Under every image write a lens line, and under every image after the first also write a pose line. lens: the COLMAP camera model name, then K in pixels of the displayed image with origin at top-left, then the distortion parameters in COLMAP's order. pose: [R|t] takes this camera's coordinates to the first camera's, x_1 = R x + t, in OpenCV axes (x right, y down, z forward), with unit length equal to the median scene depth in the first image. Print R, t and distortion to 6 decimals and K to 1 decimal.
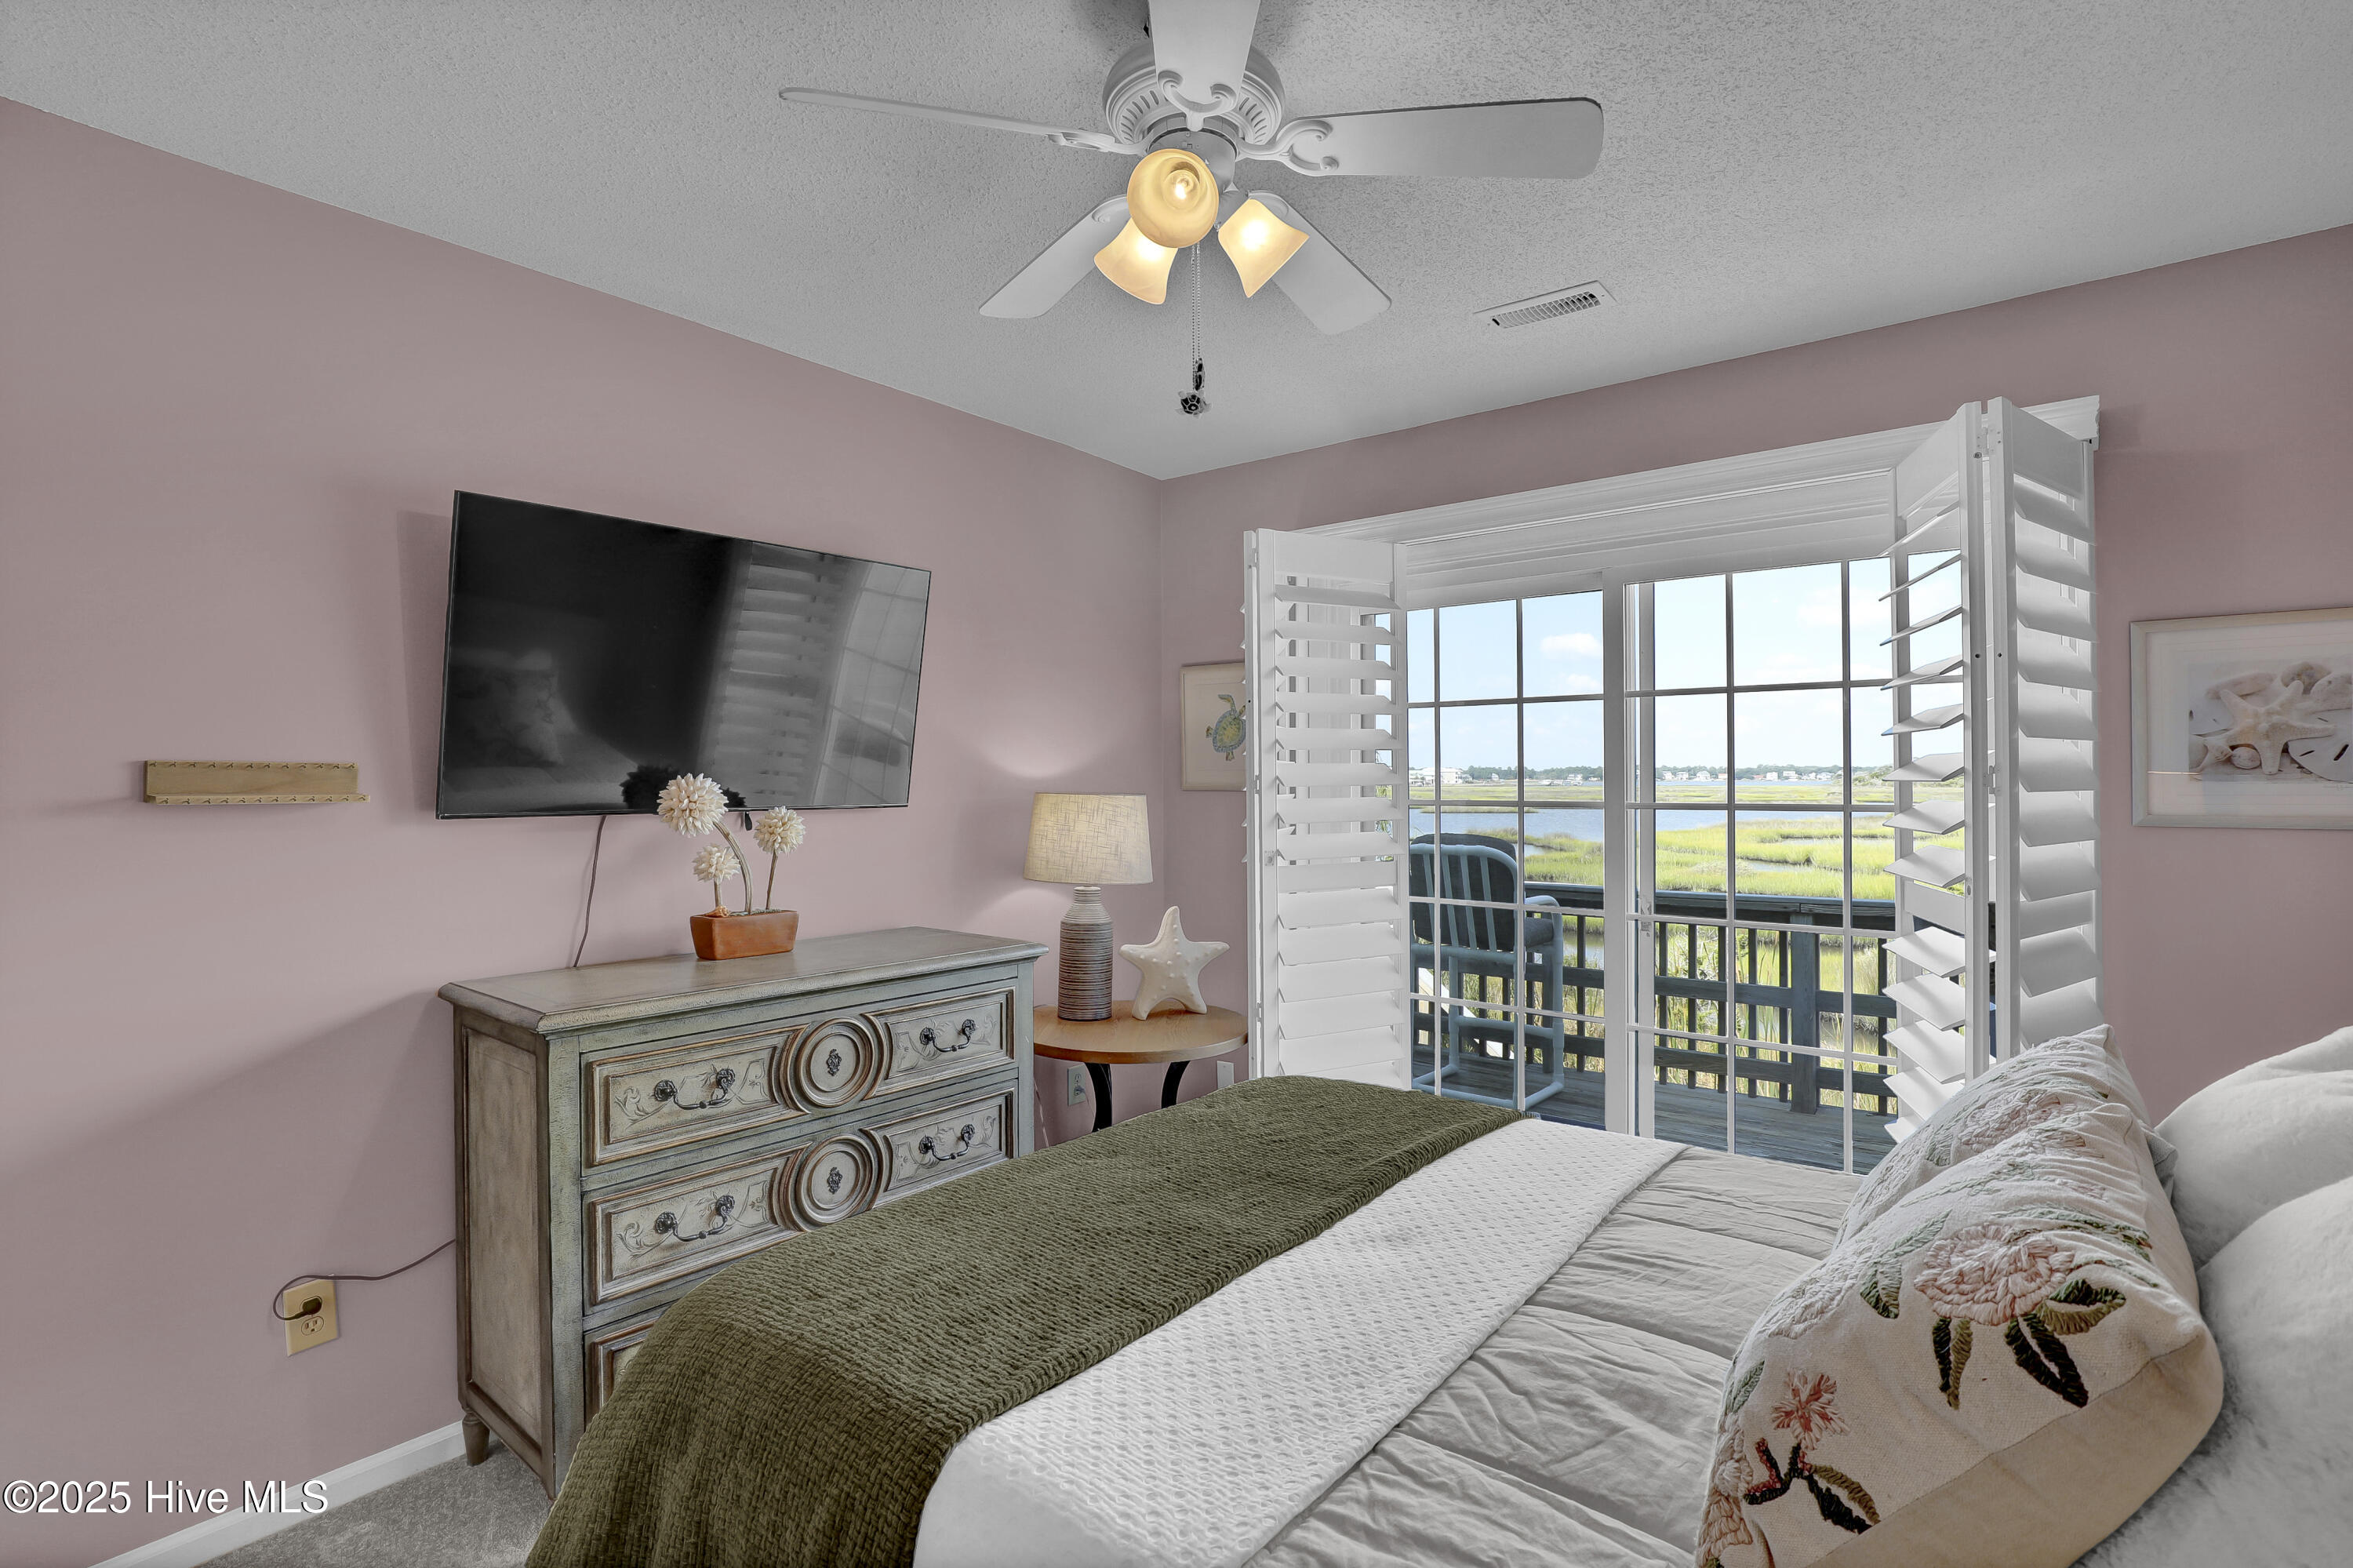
lens RADIAL K [[1128.8, 0, 1190.4], [0, 1128.8, 782.9], [0, 0, 1]] dist [-0.025274, 0.000988]
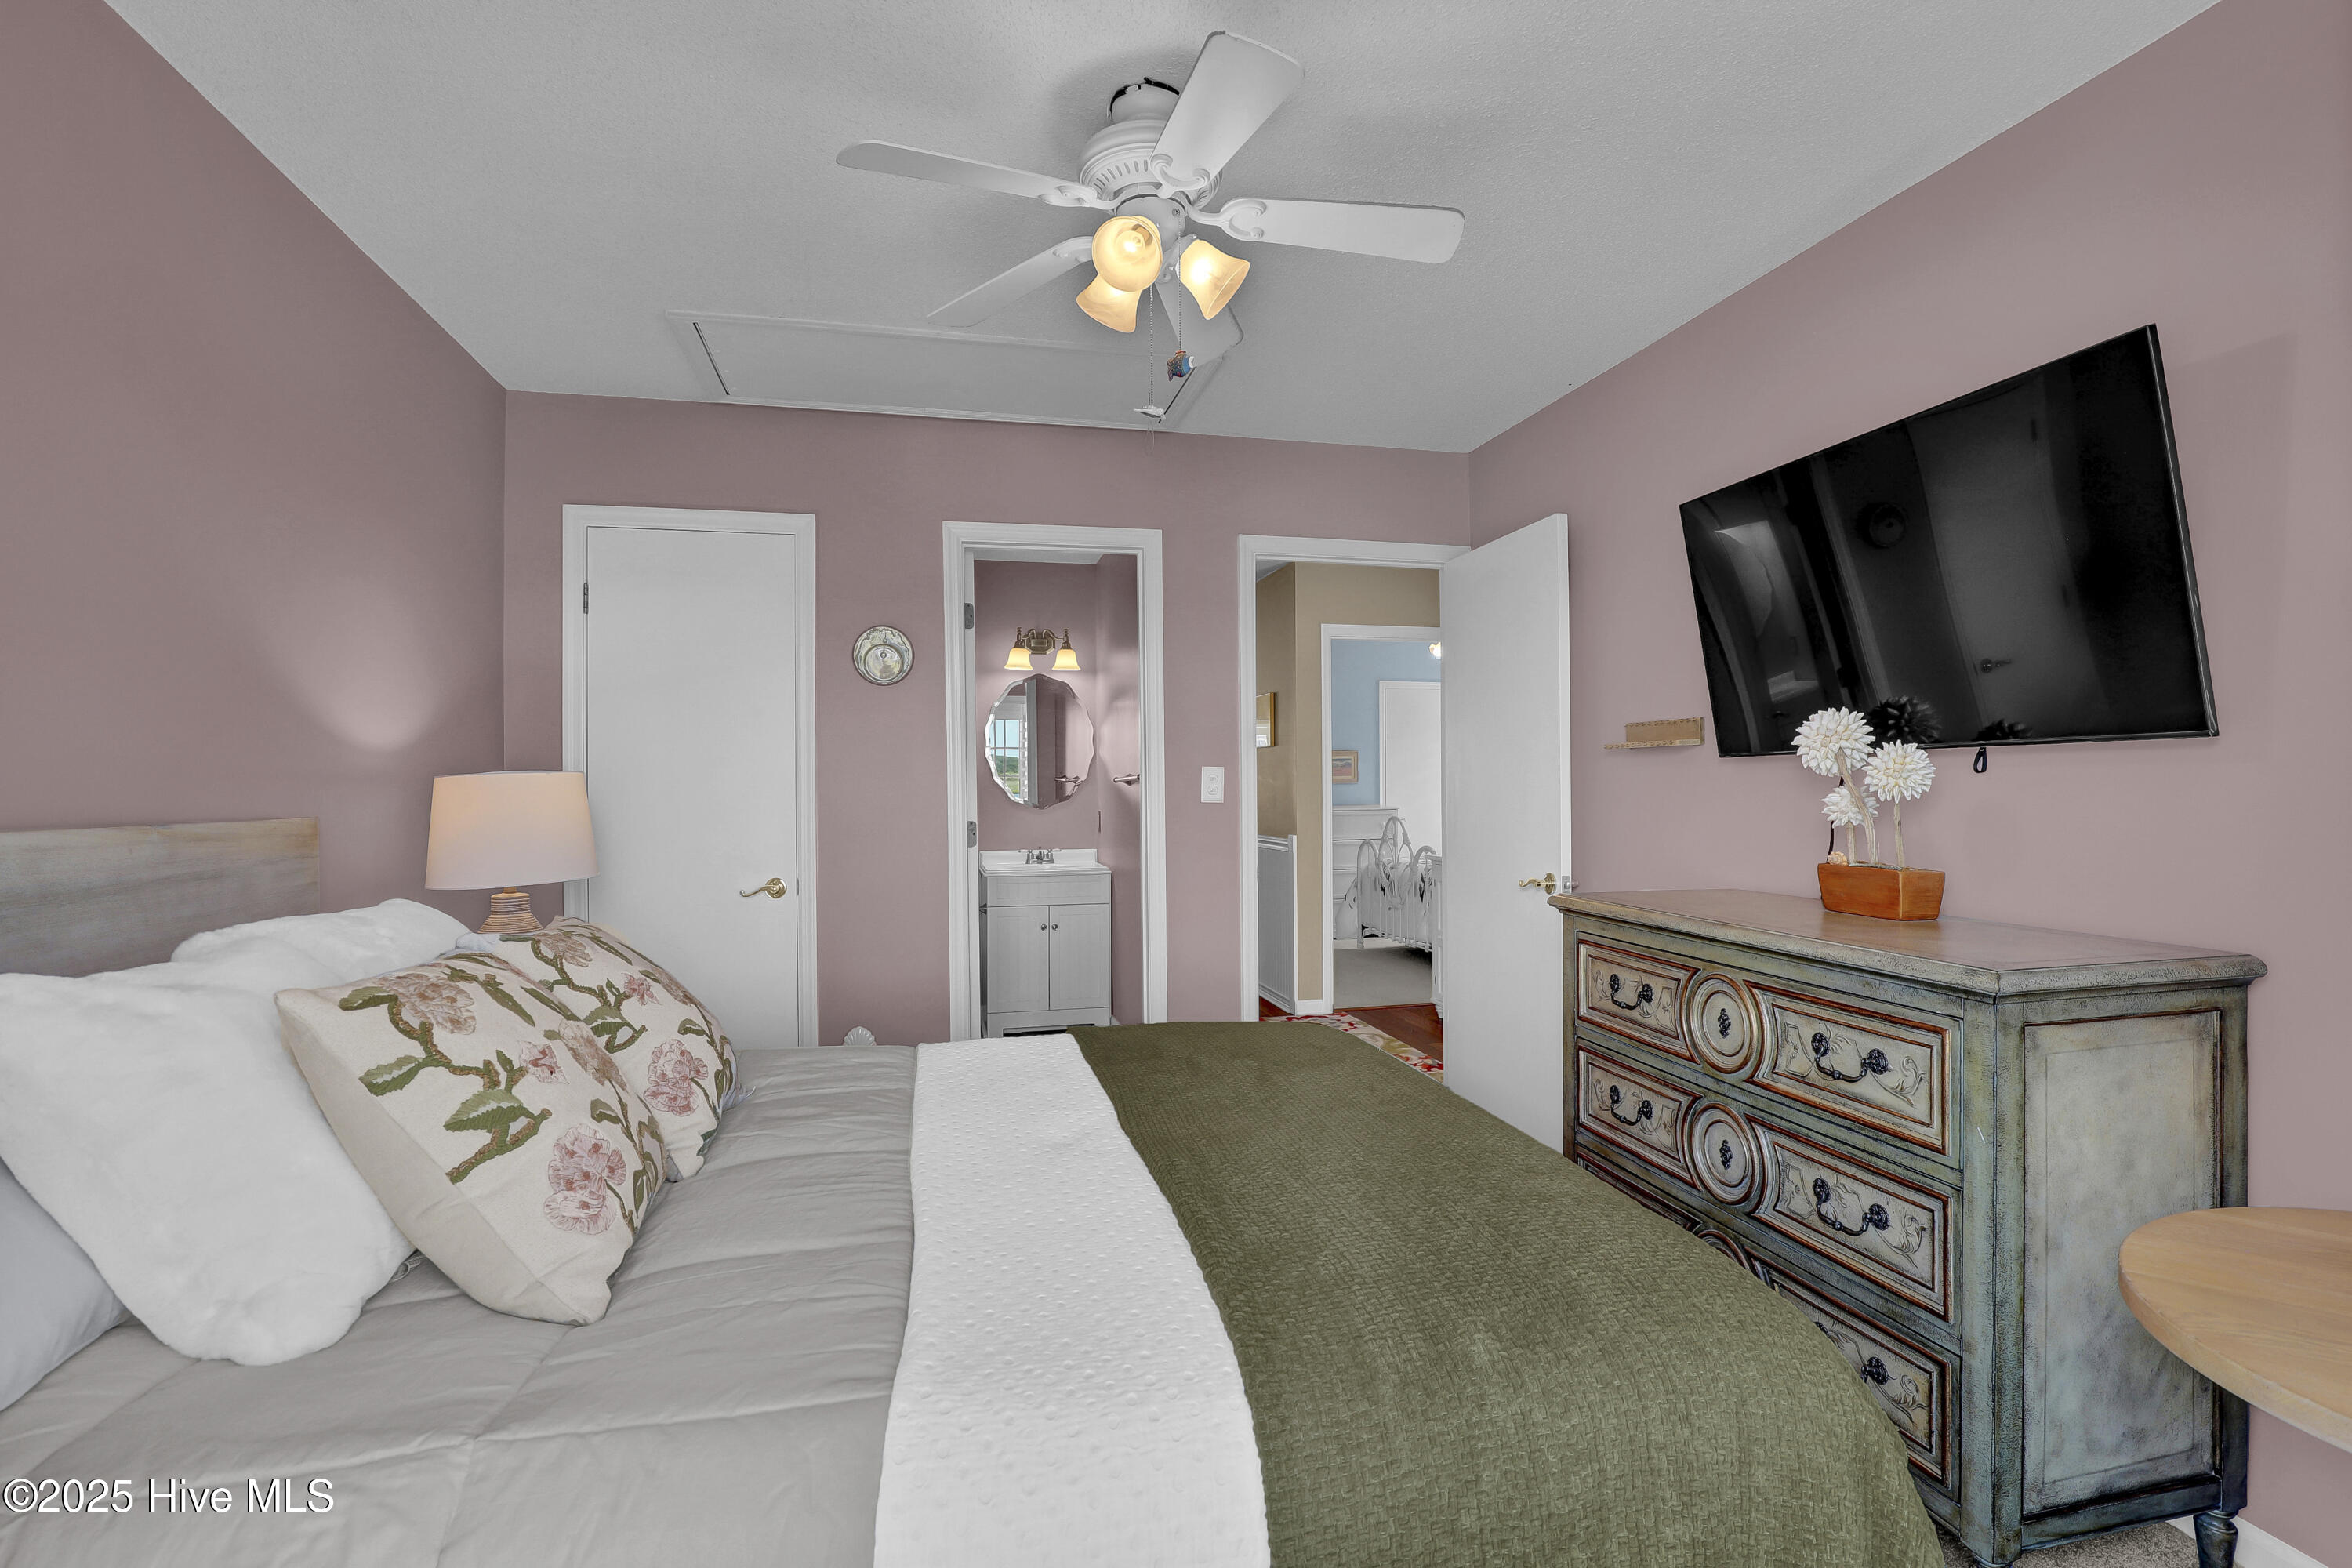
lens RADIAL K [[1128.3, 0, 1182.7], [0, 1128.3, 775.3], [0, 0, 1]] dist [-0.025274, 0.000988]
pose [[-0.622429, 0.003047, -0.782671, 0.708625], [0.008098, 0.999964, -0.002547, 0.051133], [0.782635, -0.007924, -0.622431, 1.313192]]
